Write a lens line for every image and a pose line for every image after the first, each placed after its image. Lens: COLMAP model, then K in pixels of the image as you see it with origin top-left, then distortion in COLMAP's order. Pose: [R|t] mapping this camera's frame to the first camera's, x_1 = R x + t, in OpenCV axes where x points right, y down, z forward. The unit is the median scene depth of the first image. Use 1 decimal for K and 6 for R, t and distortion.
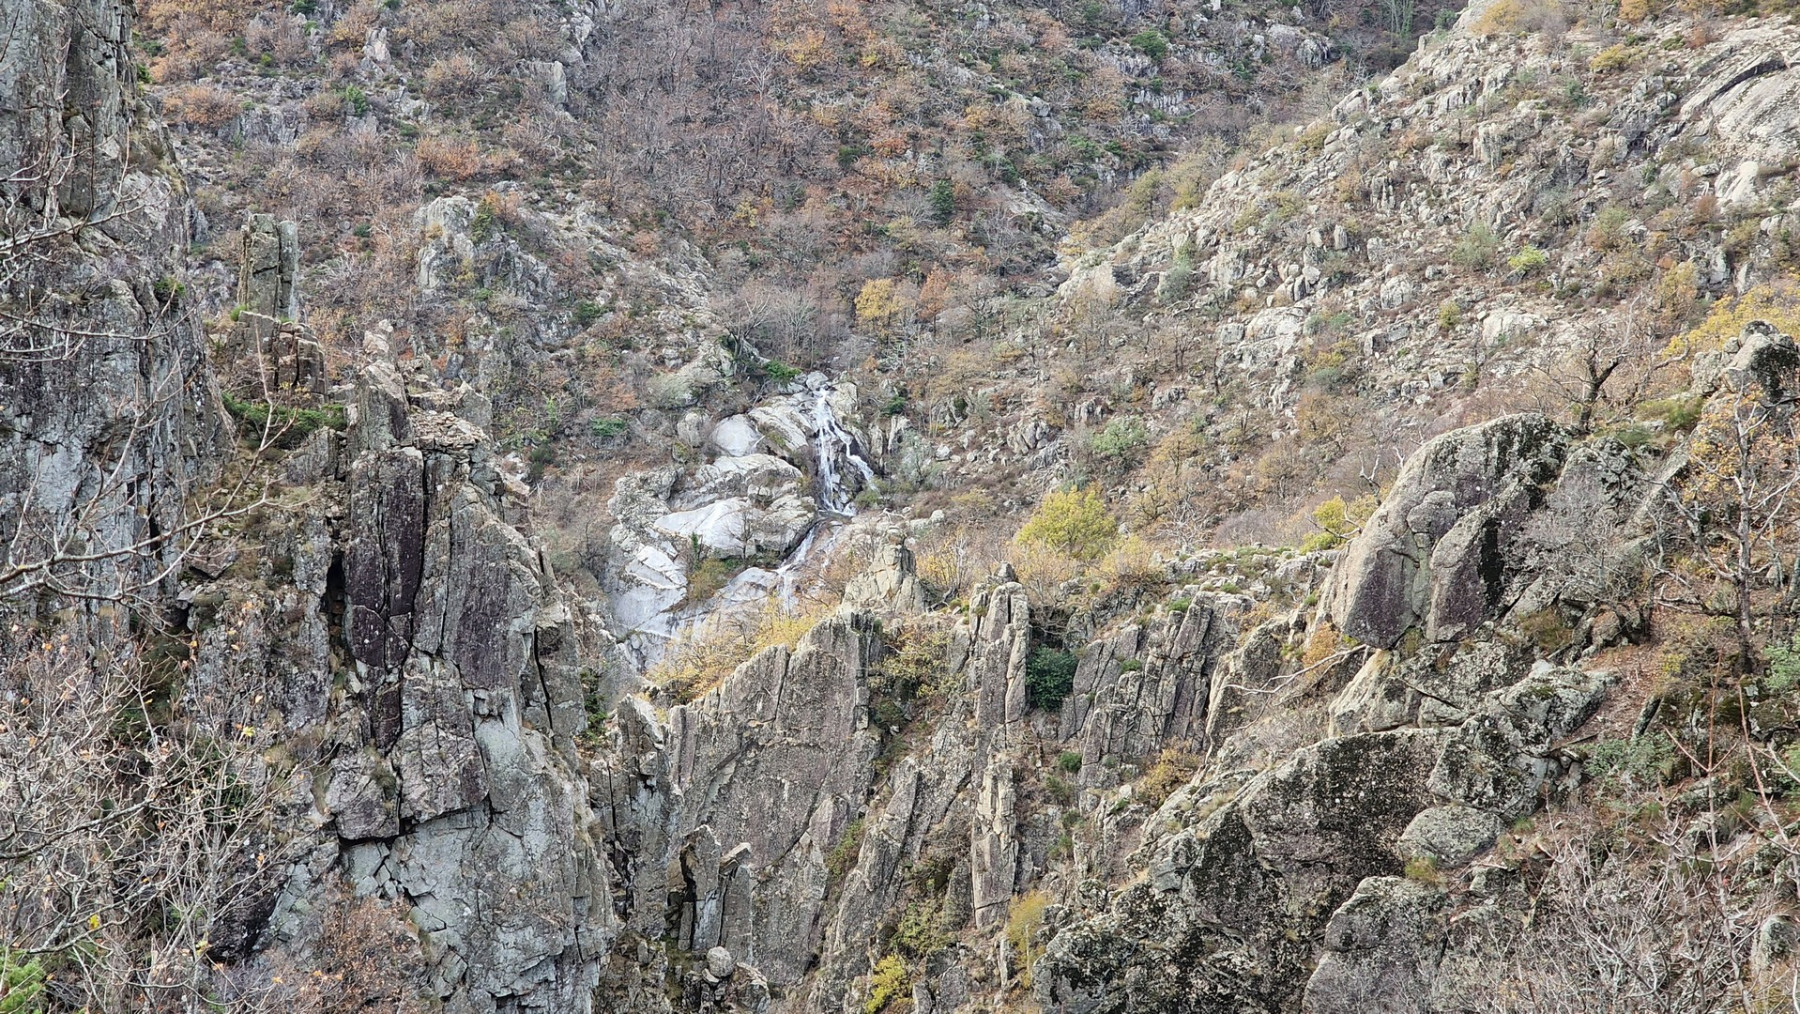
lens RADIAL K [[3726.0, 0, 893.7], [0, 3726.0, 508.4], [0, 0, 1]] dist [0.097129, 0.000000]
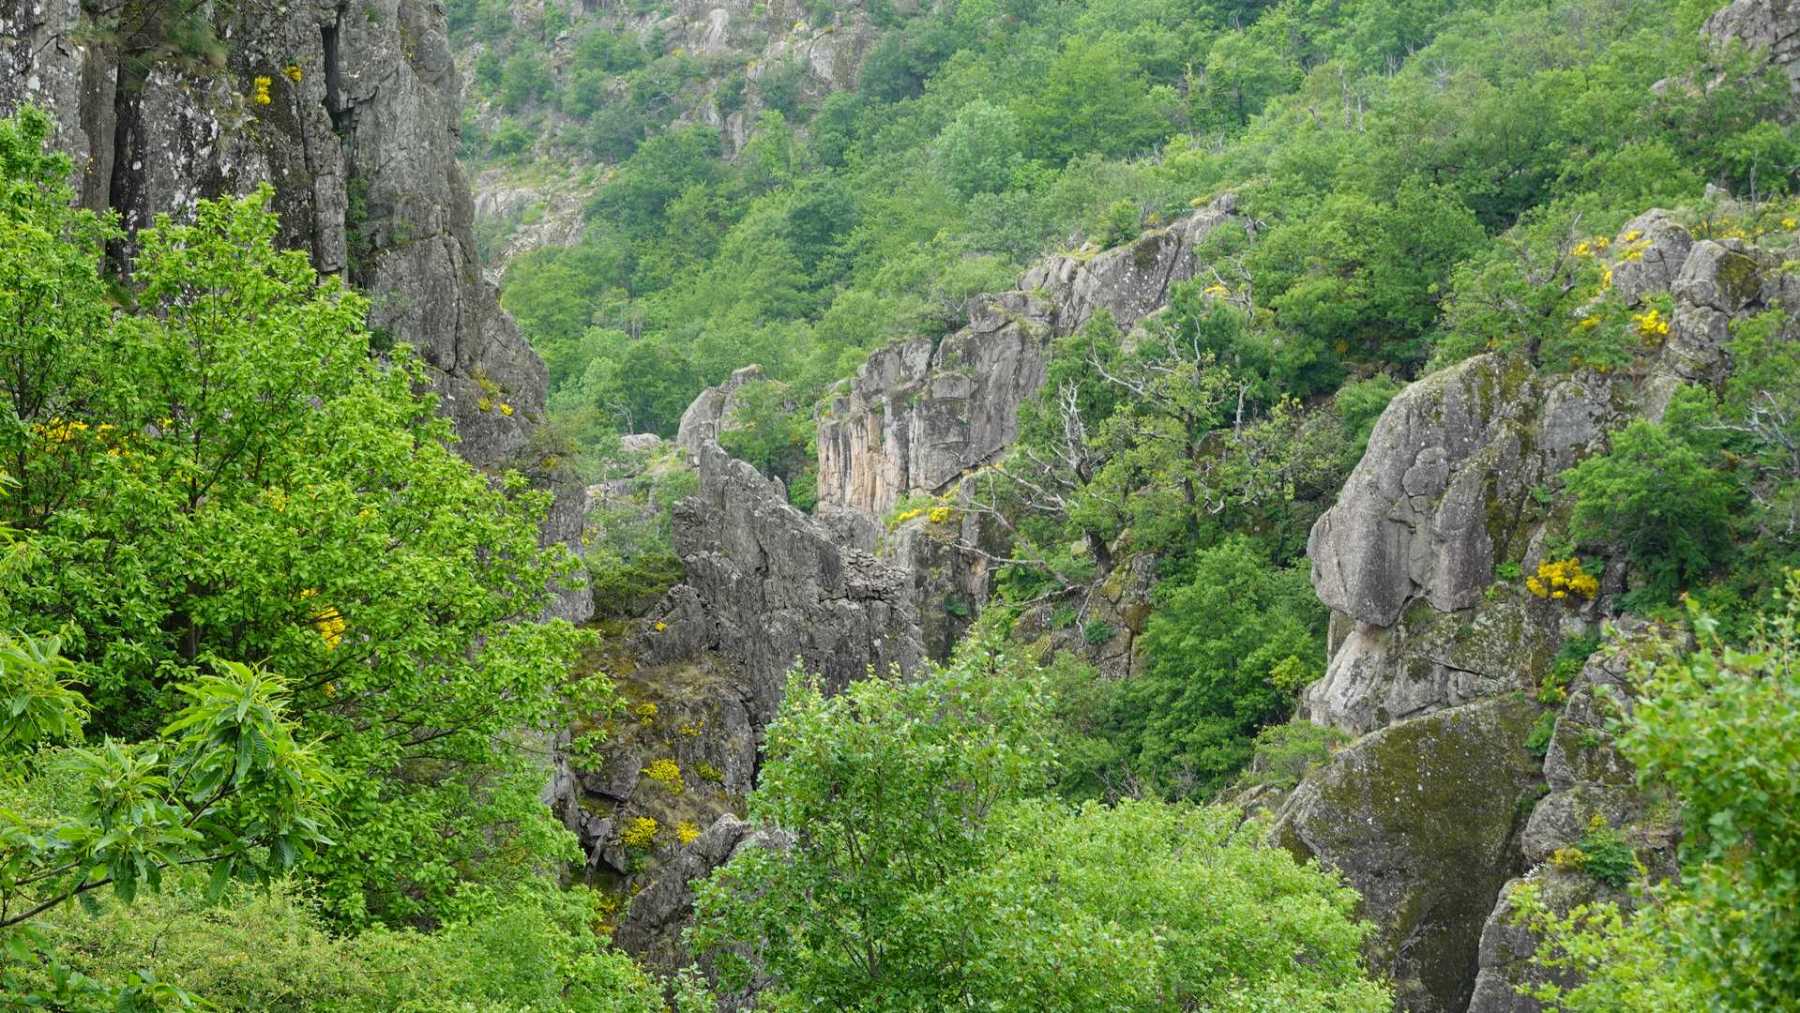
lens RADIAL K [[3782.9, 0, 899.8], [0, 3782.9, 507.9], [0, 0, 1]] dist [-0.007526, 0.000000]
pose [[0.900795, -0.141909, 0.410403, -0.448595], [0.122478, 0.989753, 0.073408, -0.093771], [-0.416615, -0.015860, 0.908945, 0.259260]]
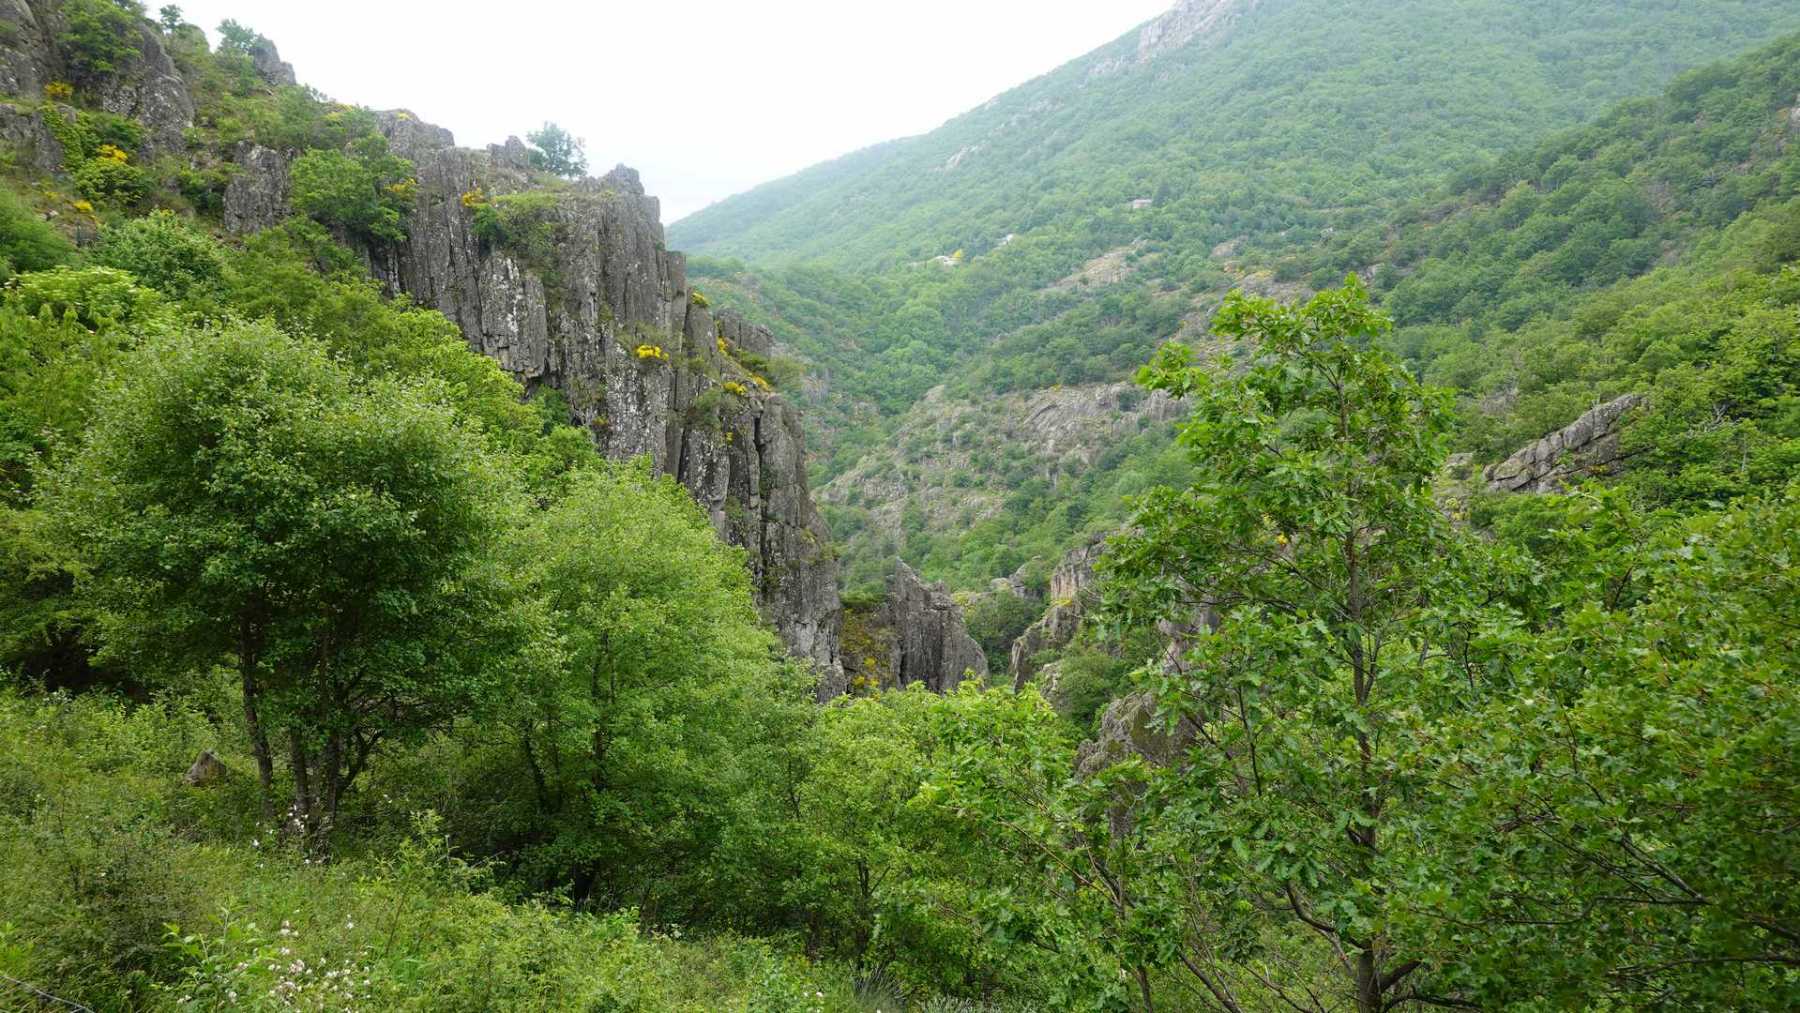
lens RADIAL K [[1289.2, 0, 901.9], [0, 1289.2, 504.6], [0, 0, 1]] dist [0.001148, 0.000023]
pose [[0.969567, -0.081973, 0.230697, -0.338393], [0.092103, 0.995187, -0.033472, -0.058086], [-0.226842, 0.053701, 0.972450, 0.178818]]
